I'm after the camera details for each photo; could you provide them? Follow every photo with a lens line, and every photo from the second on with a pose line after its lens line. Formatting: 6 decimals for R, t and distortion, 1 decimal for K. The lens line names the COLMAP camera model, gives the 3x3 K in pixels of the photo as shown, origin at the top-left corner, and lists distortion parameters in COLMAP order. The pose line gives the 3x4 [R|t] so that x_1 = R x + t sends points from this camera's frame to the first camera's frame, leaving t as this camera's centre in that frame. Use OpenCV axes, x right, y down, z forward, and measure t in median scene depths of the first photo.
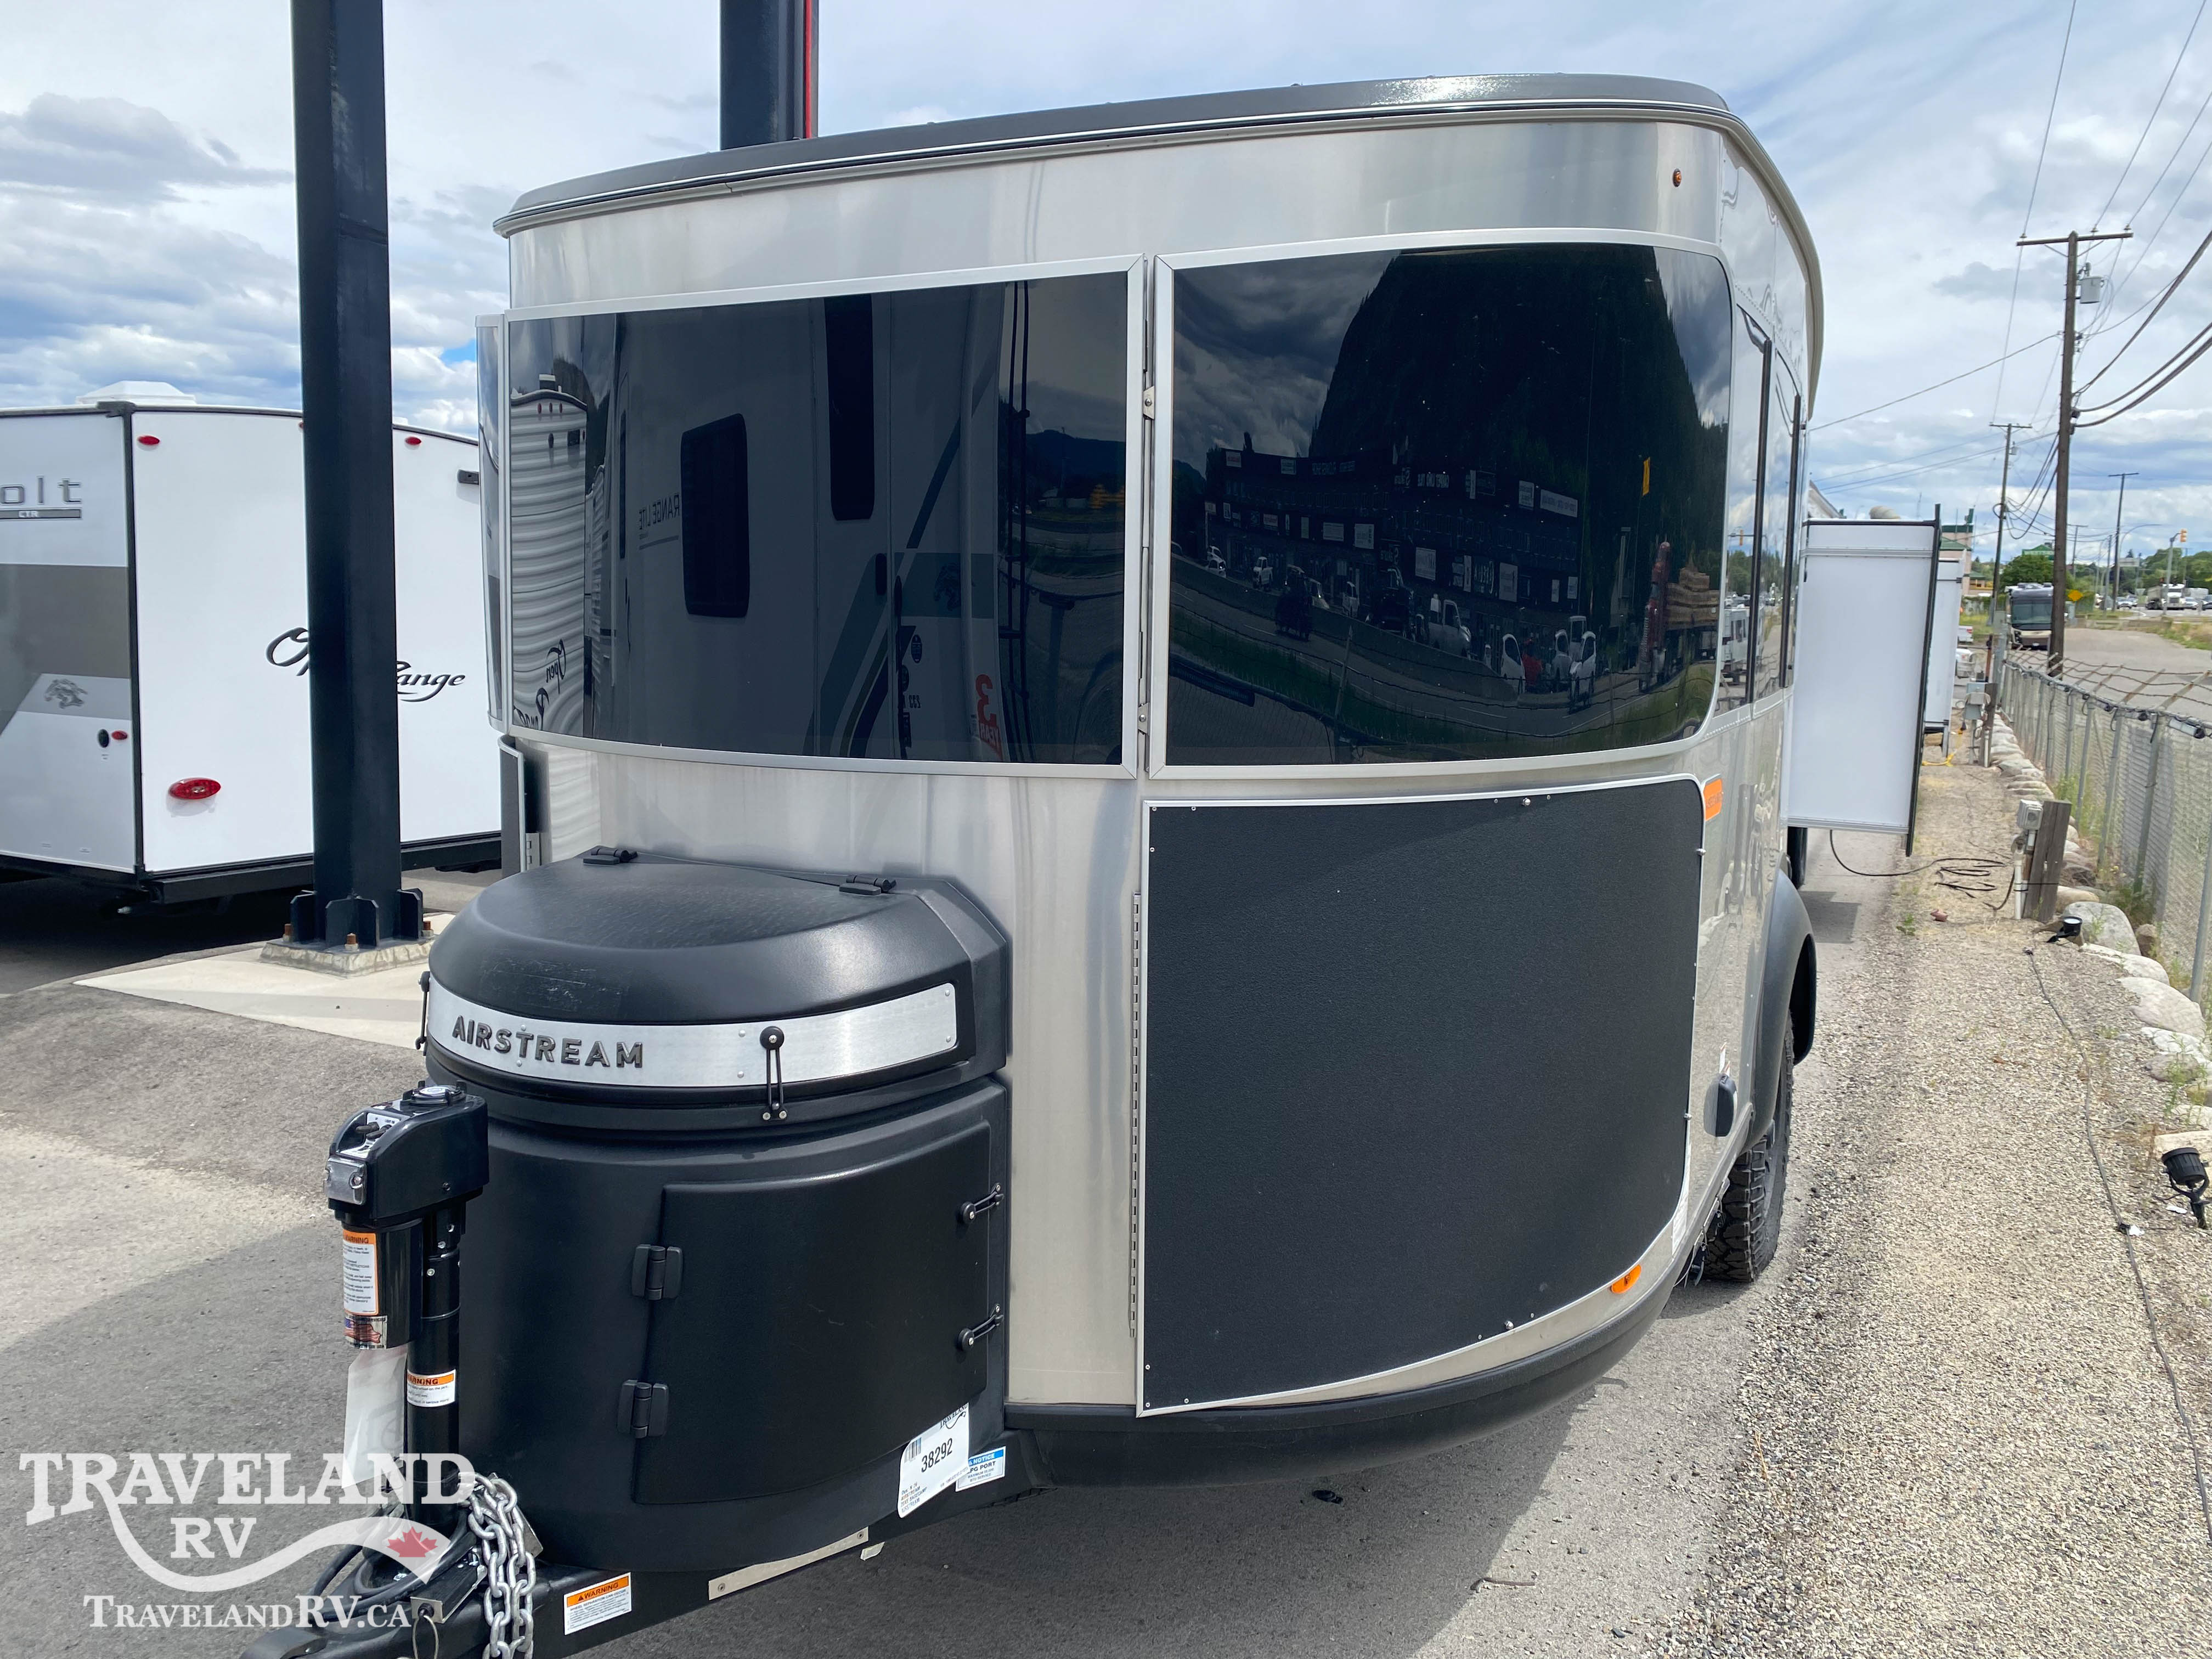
lens RADIAL K [[1697.4, 0, 1106.5], [0, 1697.4, 794.1], [0, 0, 1]] dist [0.006384, 0.005587]
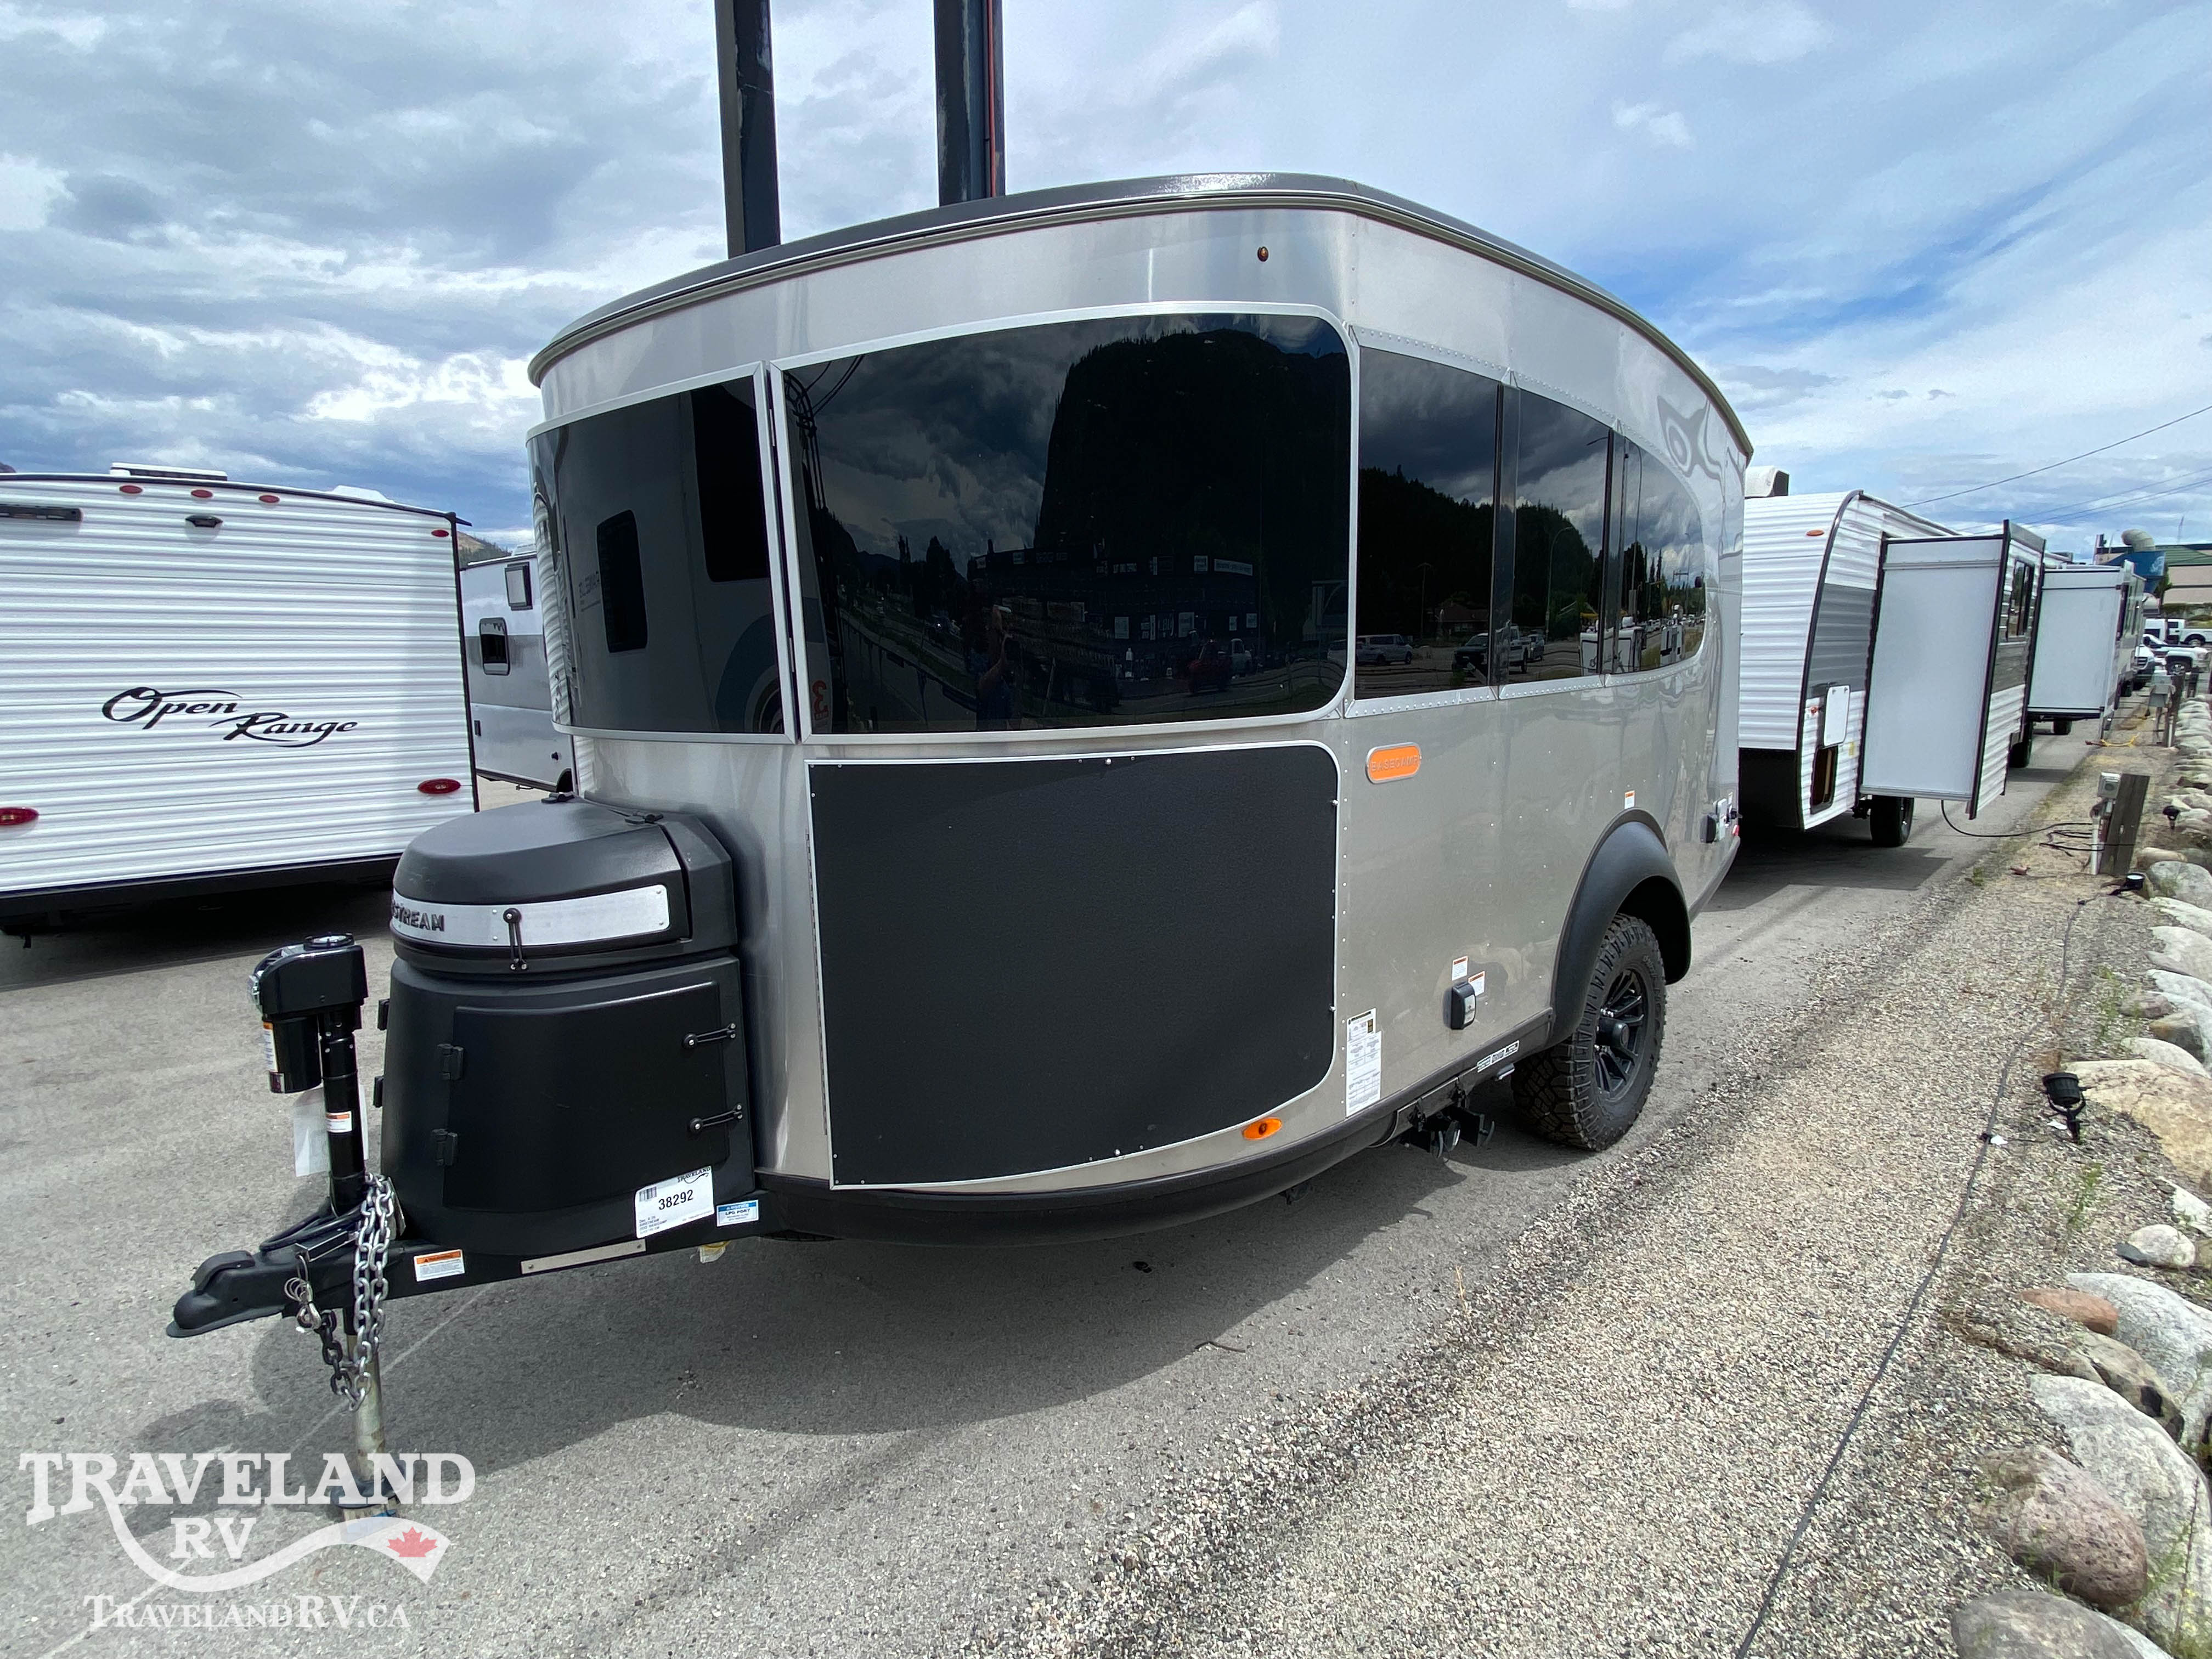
lens RADIAL K [[1141.9, 0, 1110.5], [0, 1141.9, 832.2], [0, 0, 1]] dist [0.023623, -0.025890]
pose [[0.950918, 0.016475, -0.309004, 0.486660], [-0.000380, 0.998643, 0.052077, 0.012178], [0.309442, -0.049403, 0.949634, 0.153030]]
